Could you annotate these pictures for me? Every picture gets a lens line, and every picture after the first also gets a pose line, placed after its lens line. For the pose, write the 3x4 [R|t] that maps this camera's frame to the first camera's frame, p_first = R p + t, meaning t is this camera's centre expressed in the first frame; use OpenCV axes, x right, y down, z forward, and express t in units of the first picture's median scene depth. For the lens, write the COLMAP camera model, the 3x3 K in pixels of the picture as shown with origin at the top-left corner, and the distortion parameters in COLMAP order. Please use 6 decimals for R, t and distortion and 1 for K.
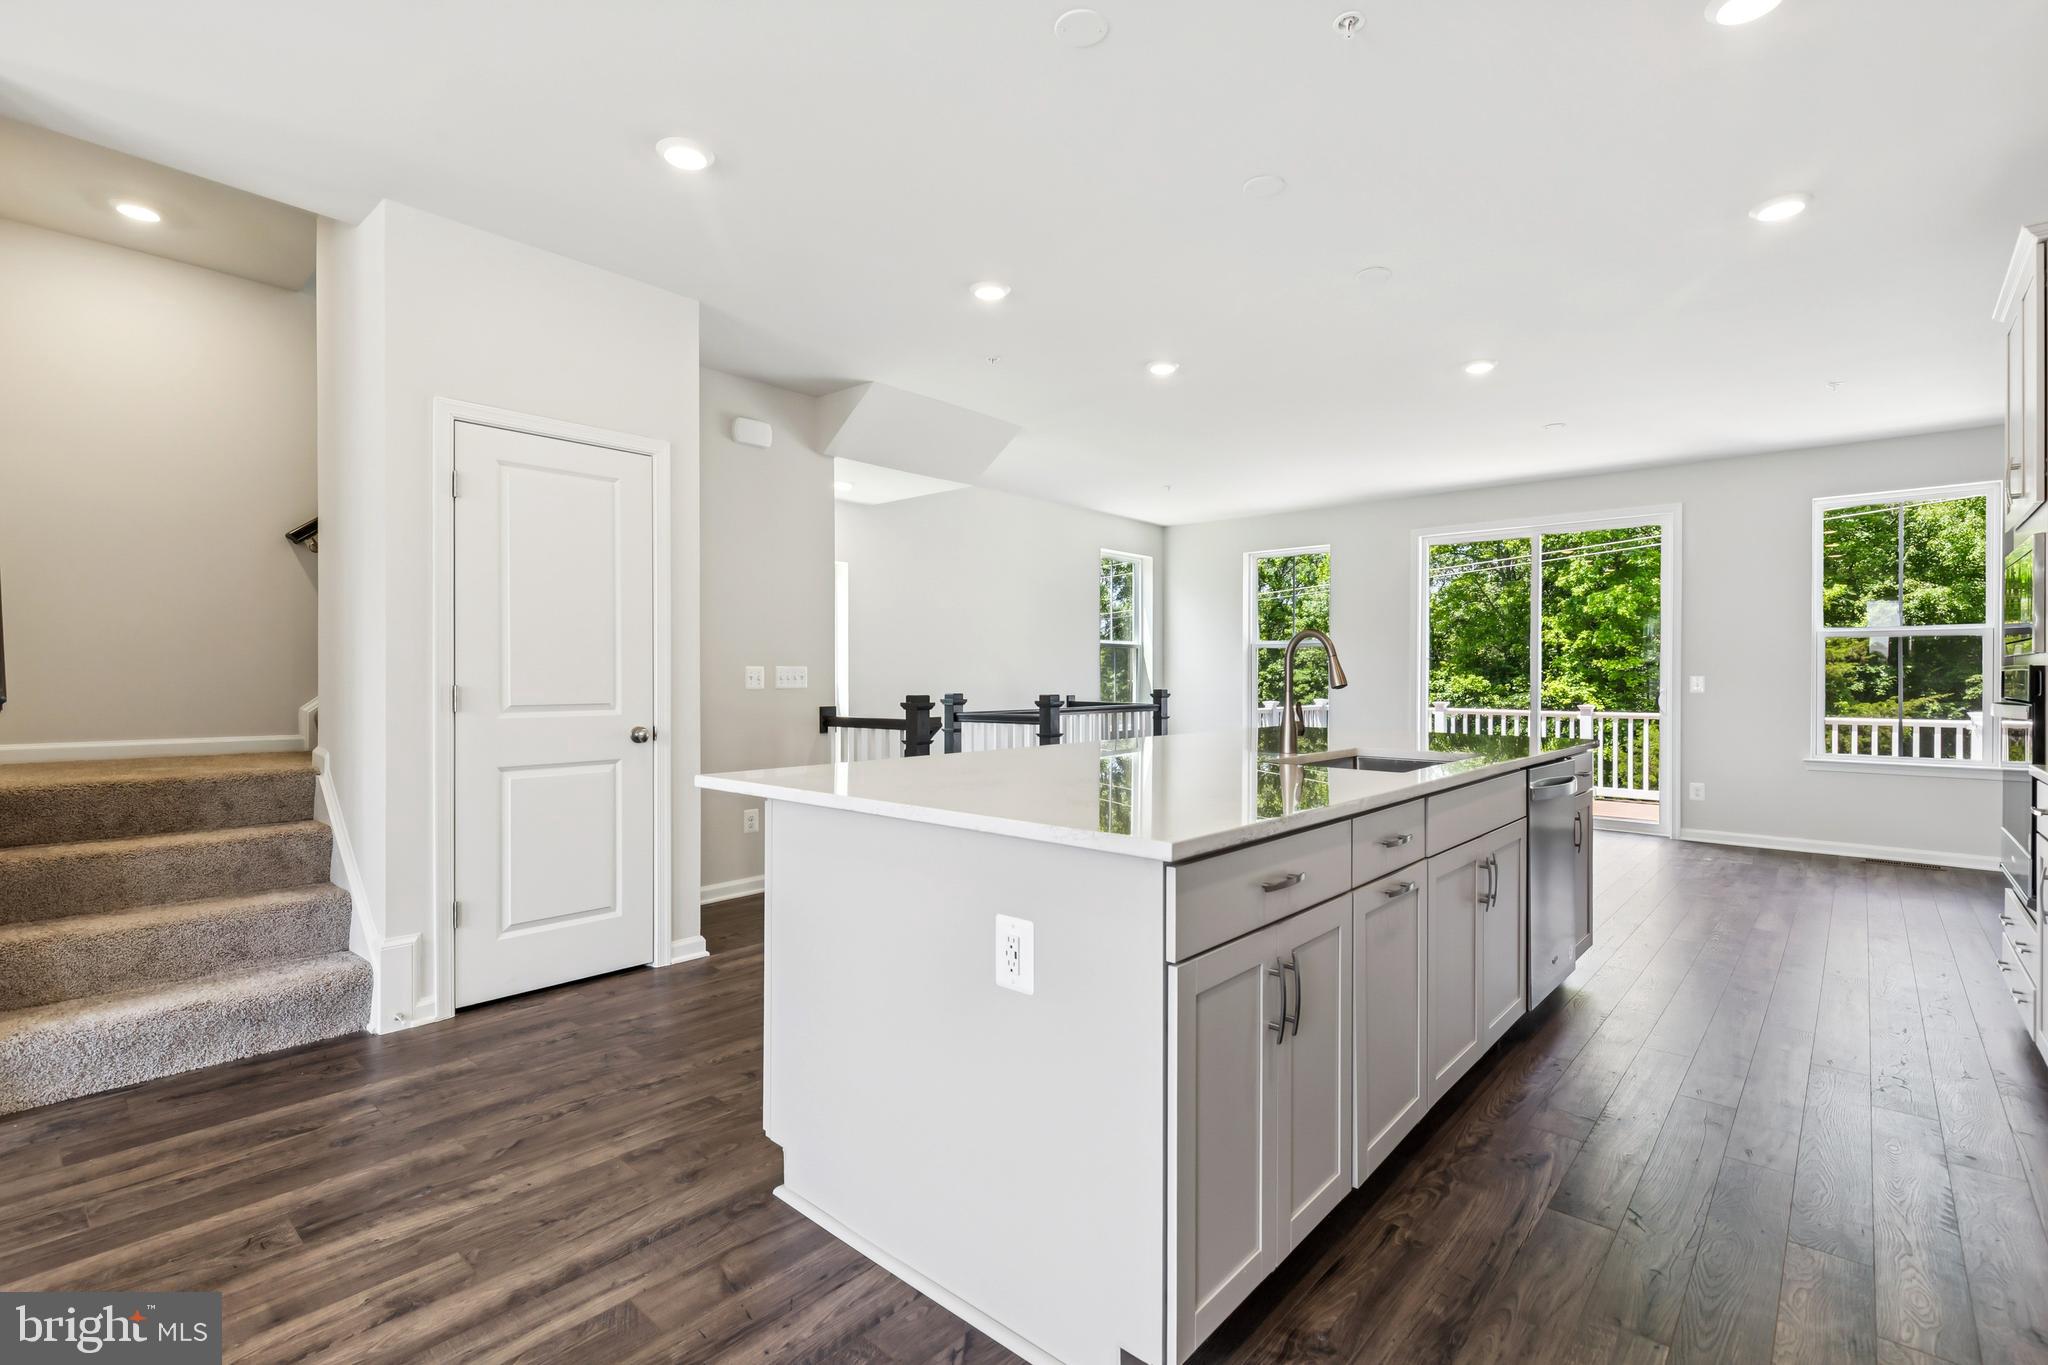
lens RADIAL K [[926.4, 0, 1013.4], [0, 926.4, 675.5], [0, 0, 1]] dist [0.010015, -0.002140]
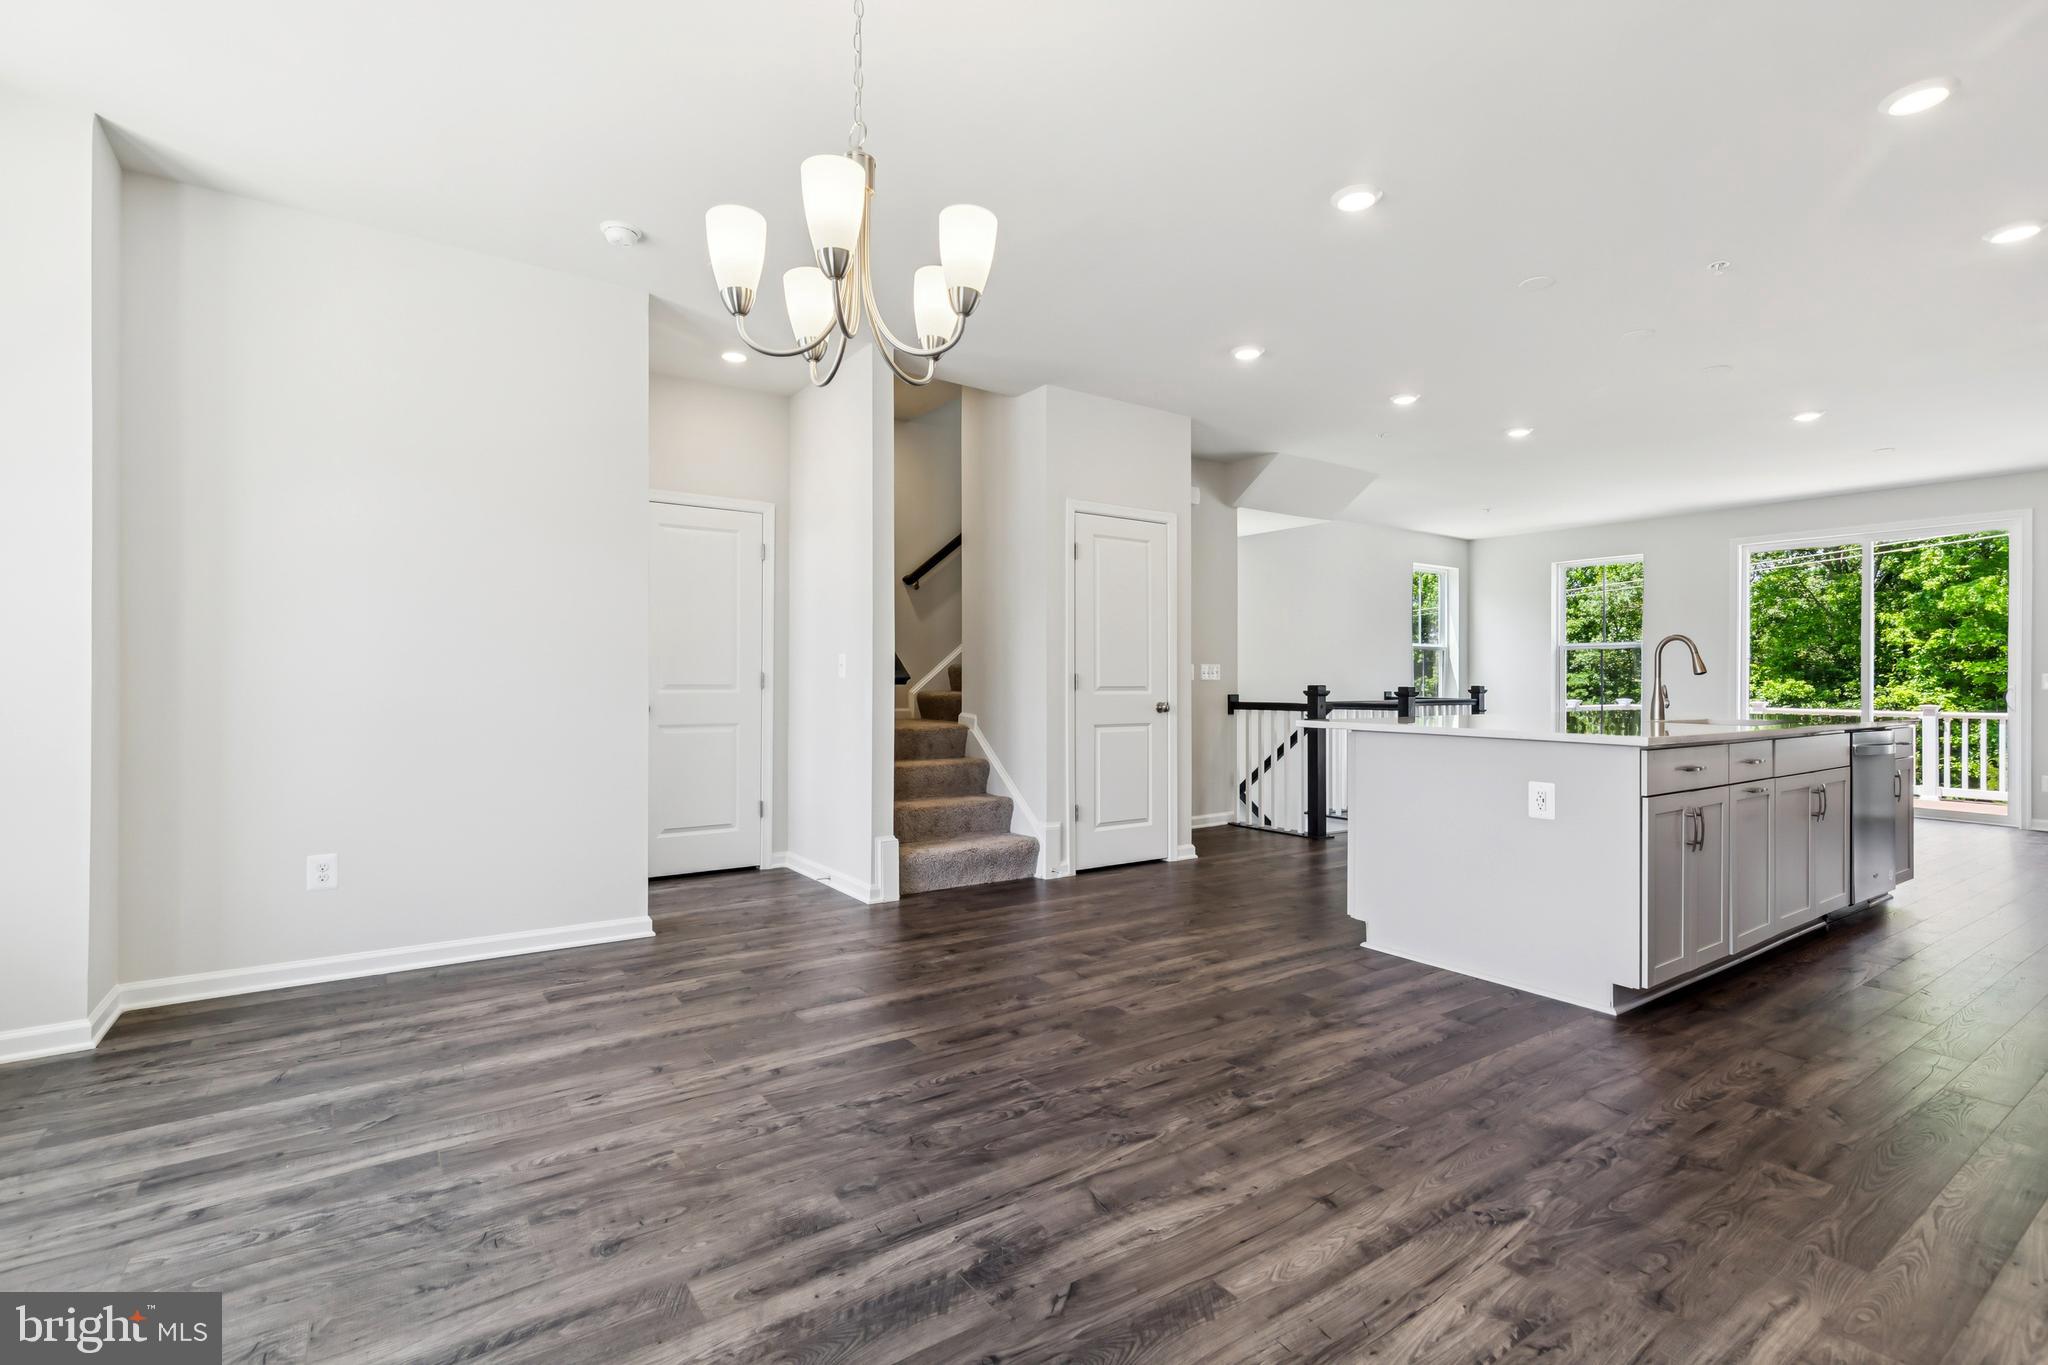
lens RADIAL K [[926.4, 0, 1015.7], [0, 926.4, 675.5], [0, 0, 1]] dist [0.010015, -0.002140]
pose [[0.972872, 0.001364, -0.231339, -0.171408], [-0.002535, 0.999985, -0.004763, 0.011691], [0.231329, 0.005220, 0.972862, -0.325660]]
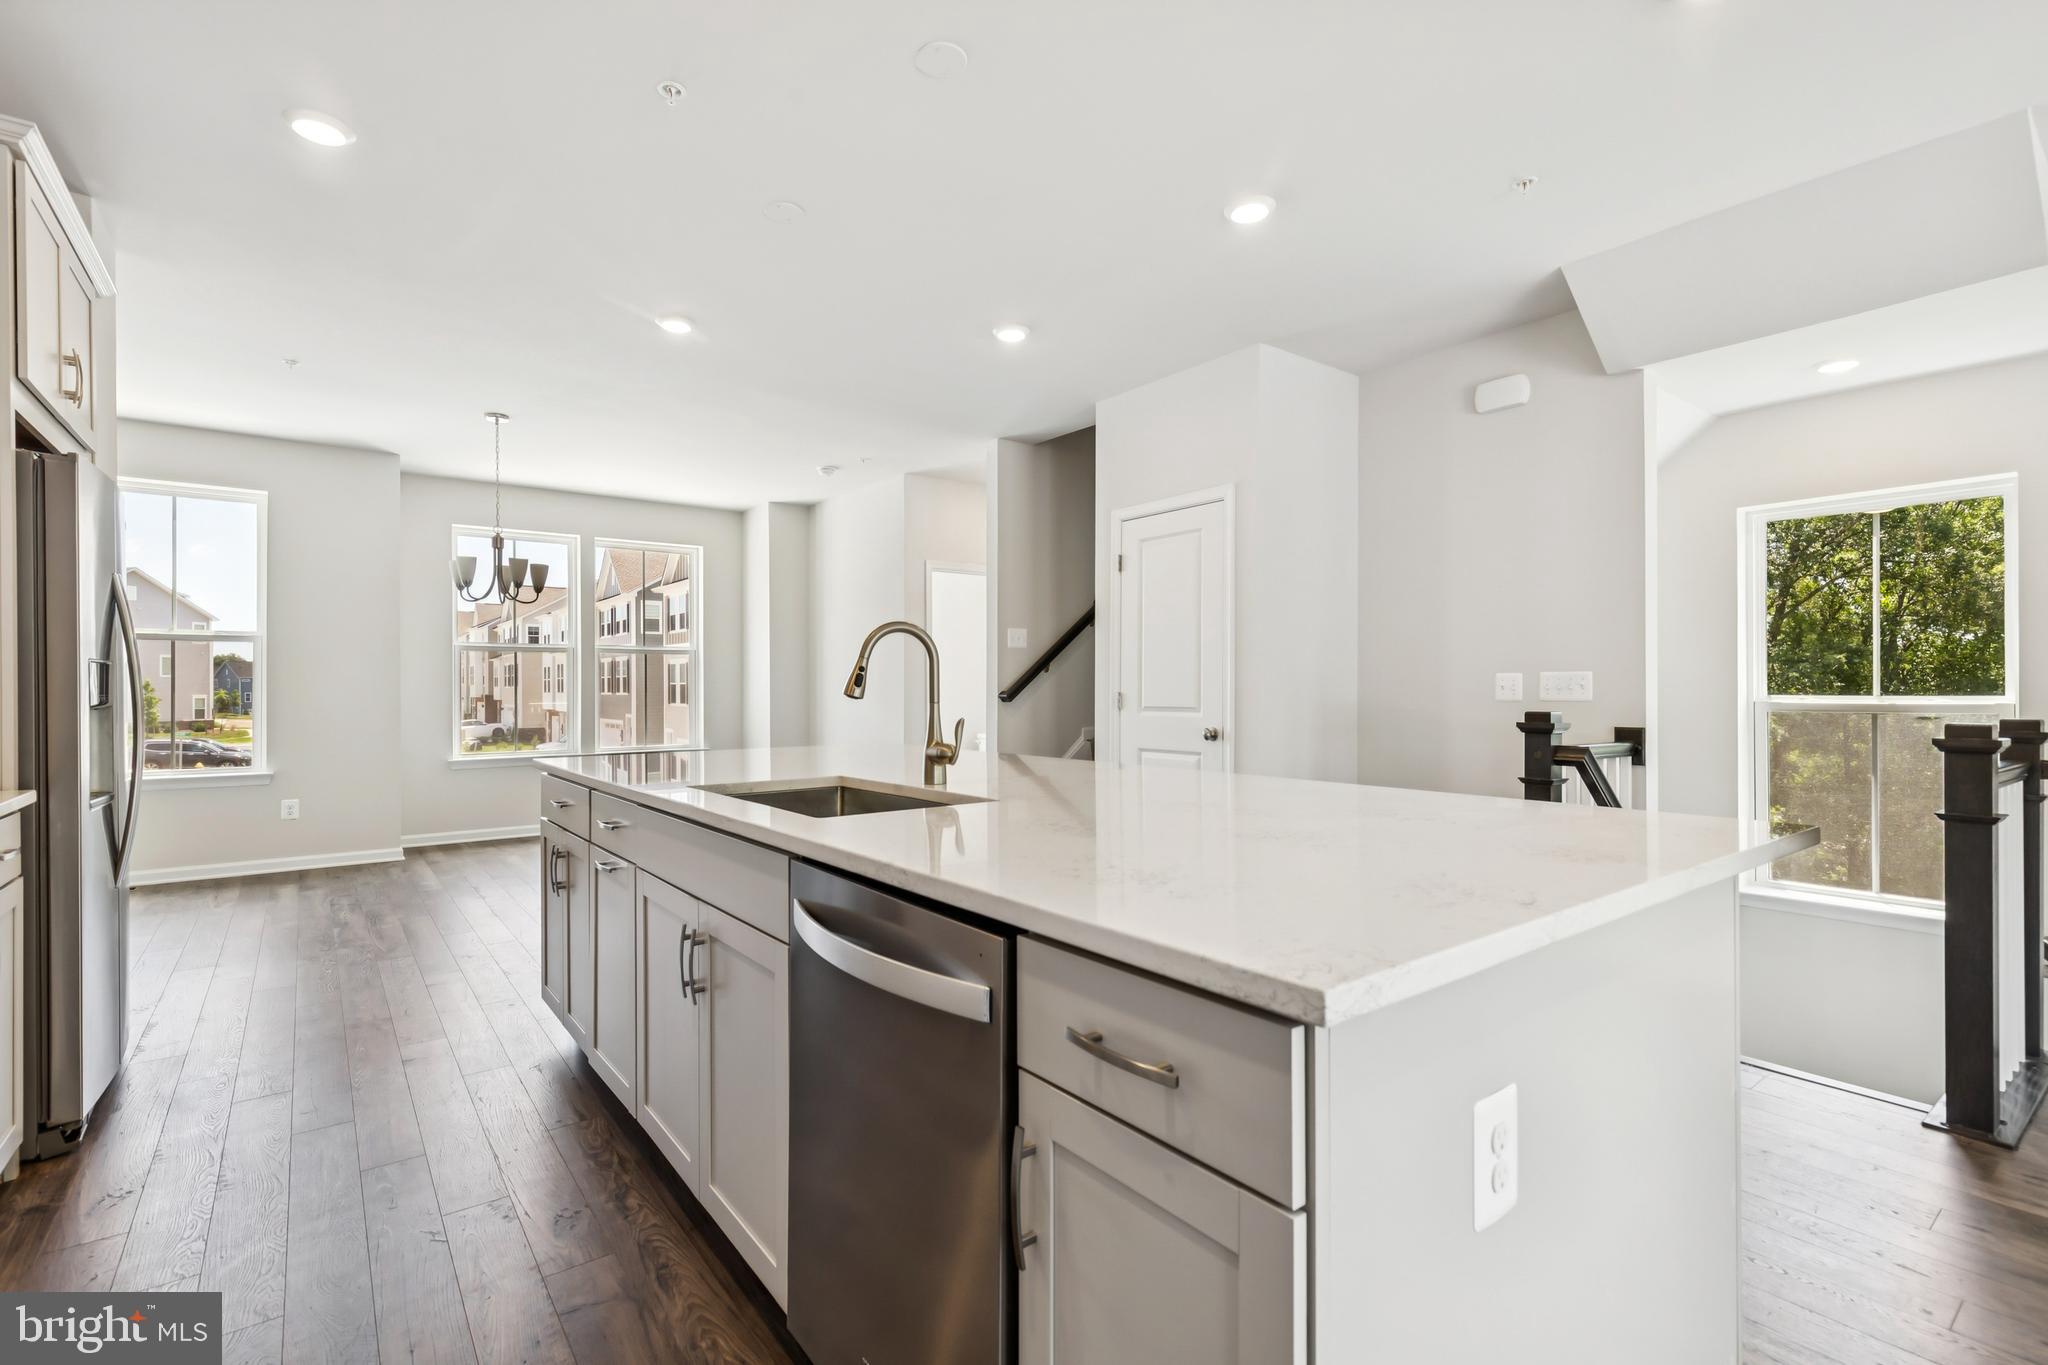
lens RADIAL K [[926.4, 0, 1027.0], [0, 926.4, 687.8], [0, 0, 1]] dist [0.010015, -0.002140]
pose [[-0.177048, -0.002333, -0.984200, 0.503550], [0.003149, 0.999991, -0.002937, 0.003601], [0.984197, -0.003619, -0.177039, 0.591586]]
